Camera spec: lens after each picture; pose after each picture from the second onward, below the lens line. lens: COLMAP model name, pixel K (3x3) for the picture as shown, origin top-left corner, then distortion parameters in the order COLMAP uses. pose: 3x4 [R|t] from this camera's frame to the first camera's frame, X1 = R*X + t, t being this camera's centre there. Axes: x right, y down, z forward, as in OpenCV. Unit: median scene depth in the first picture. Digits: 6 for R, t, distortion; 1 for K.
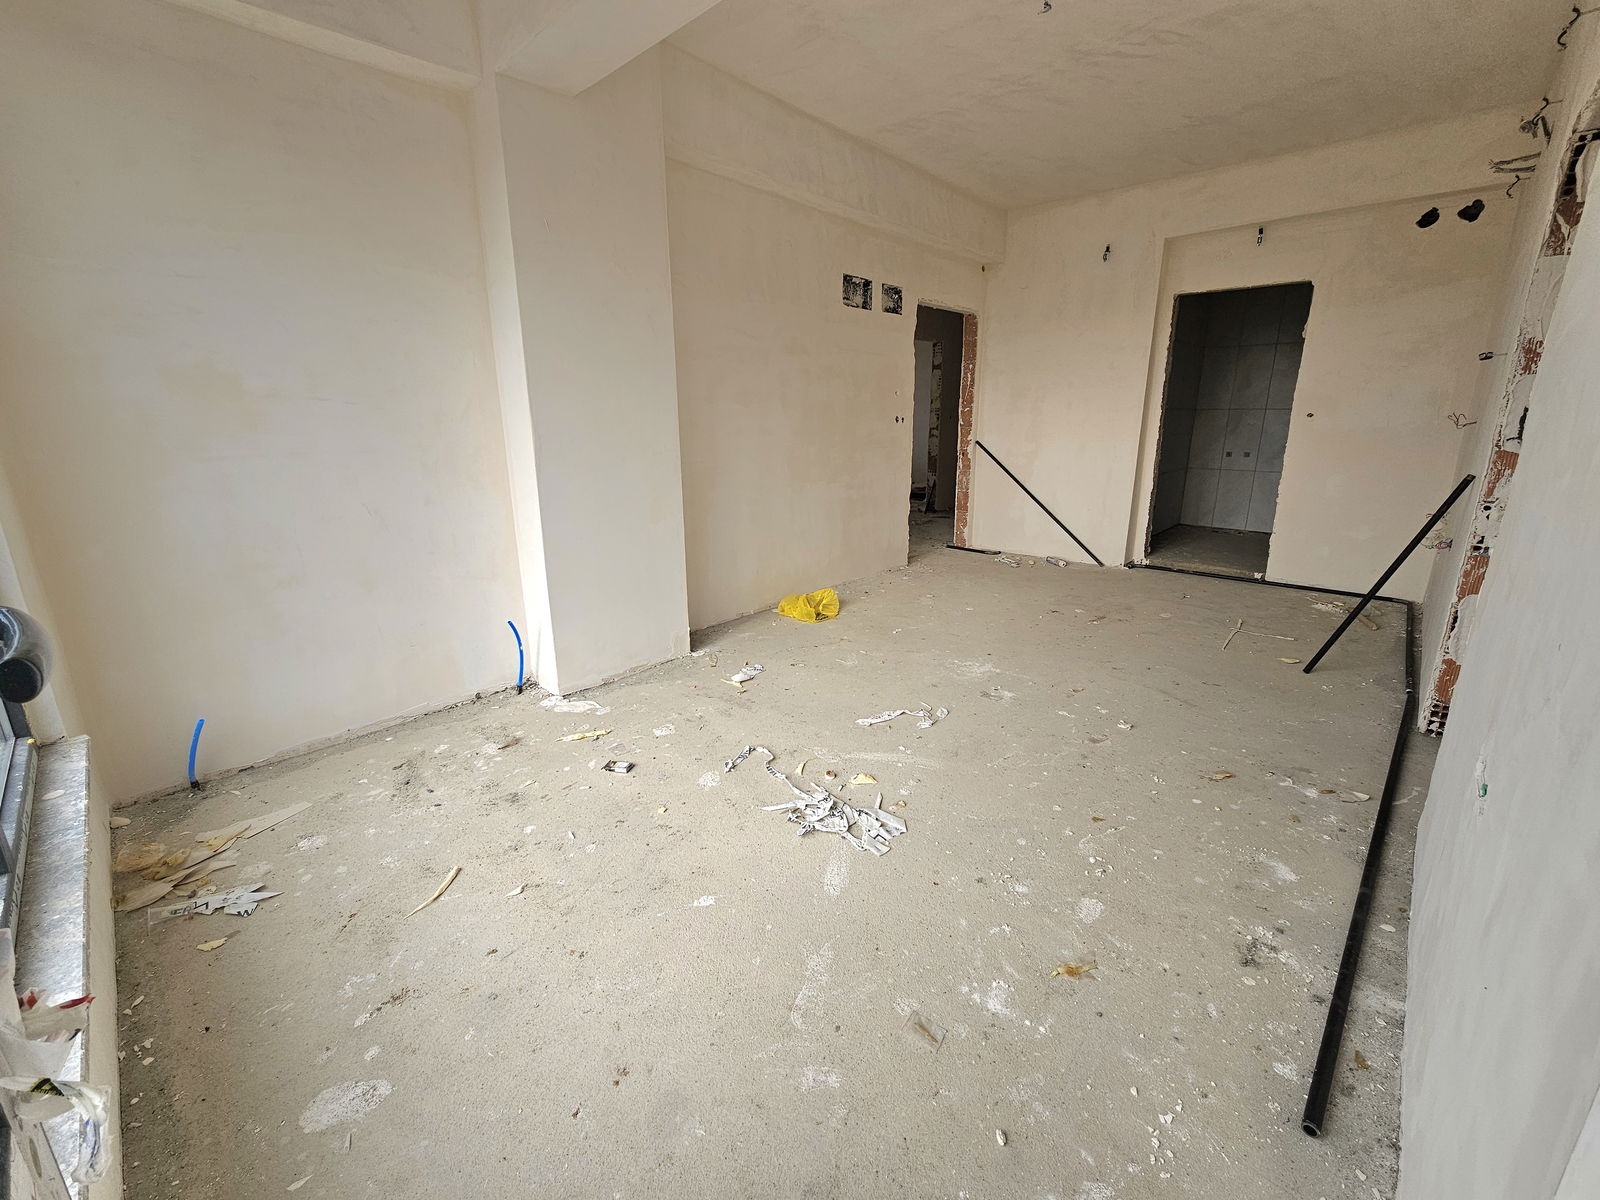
lens RADIAL K [[652.9, 0, 796.7], [0, 652.9, 587.2], [0, 0, 1]] dist [-0.000538, 0.000065]
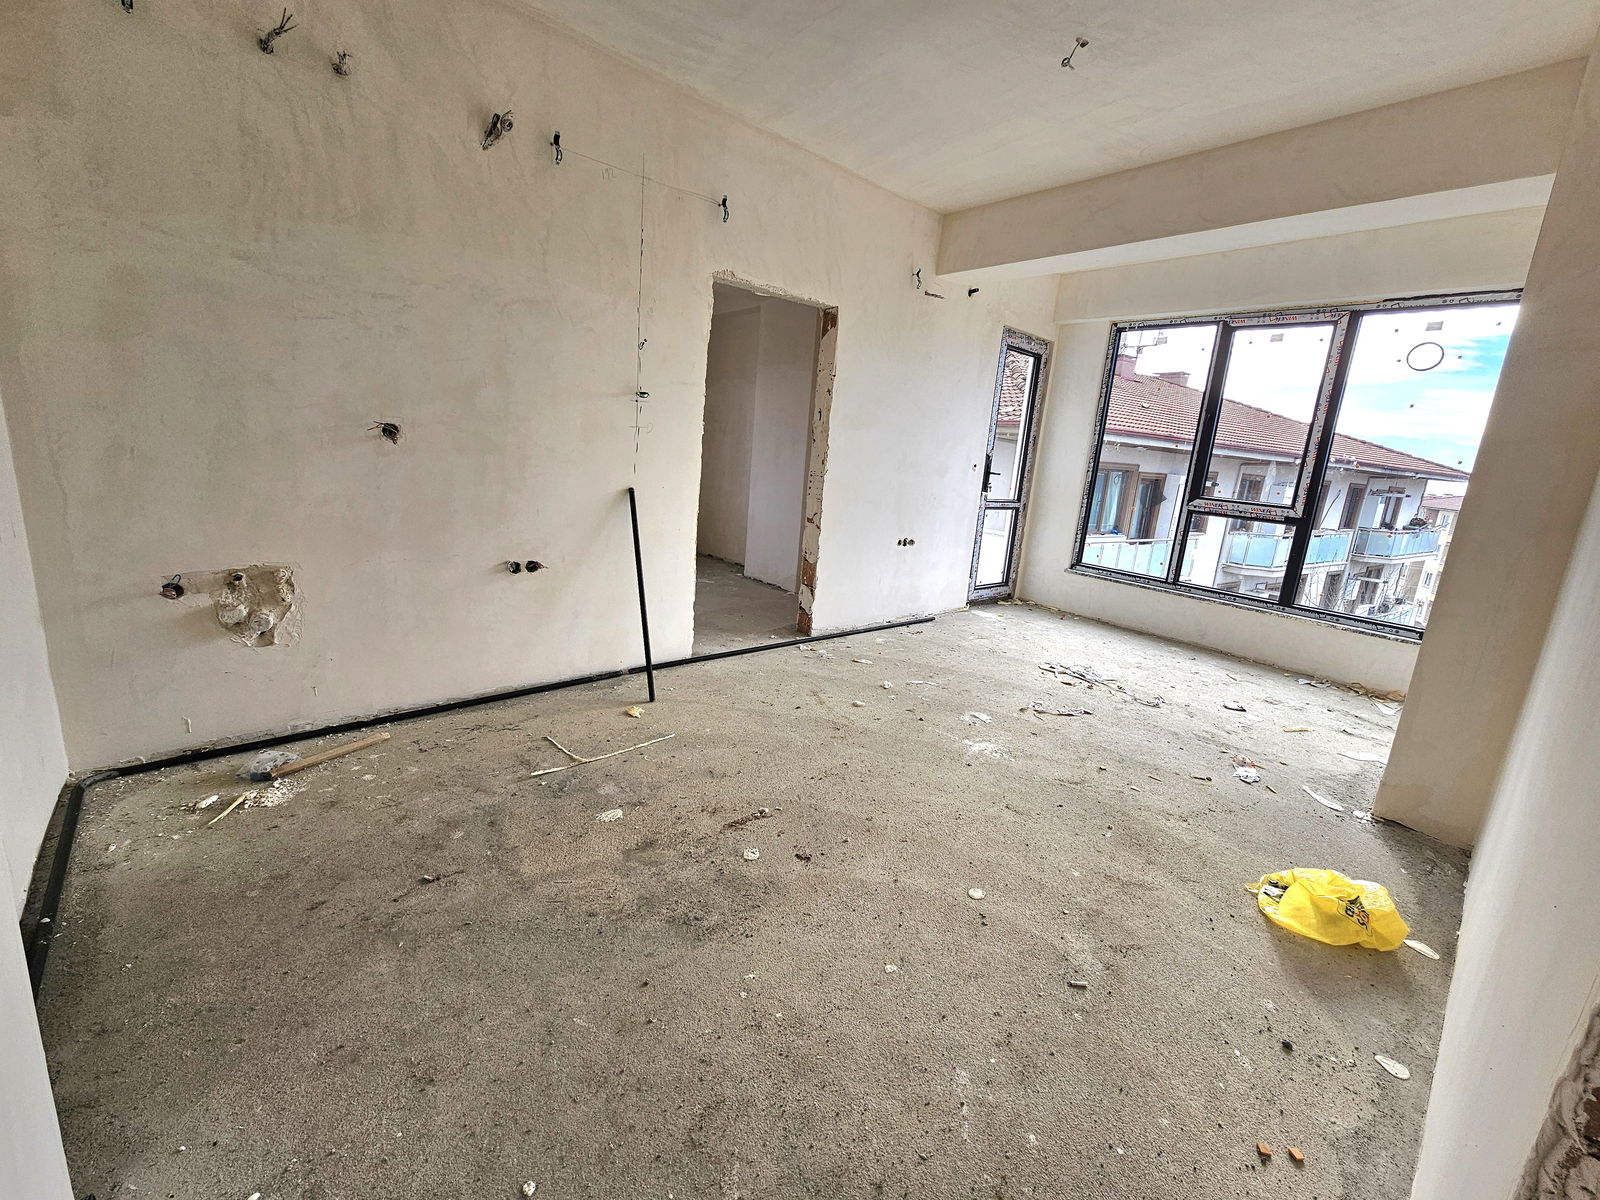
lens RADIAL K [[652.9, 0, 796.7], [0, 652.9, 587.2], [0, 0, 1]] dist [-0.000538, 0.000065]
pose [[-0.993180, -0.088418, 0.075997, 0.363129], [-0.044094, 0.888271, 0.457199, -0.349557], [-0.107931, 0.450730, -0.886112, 1.279903]]
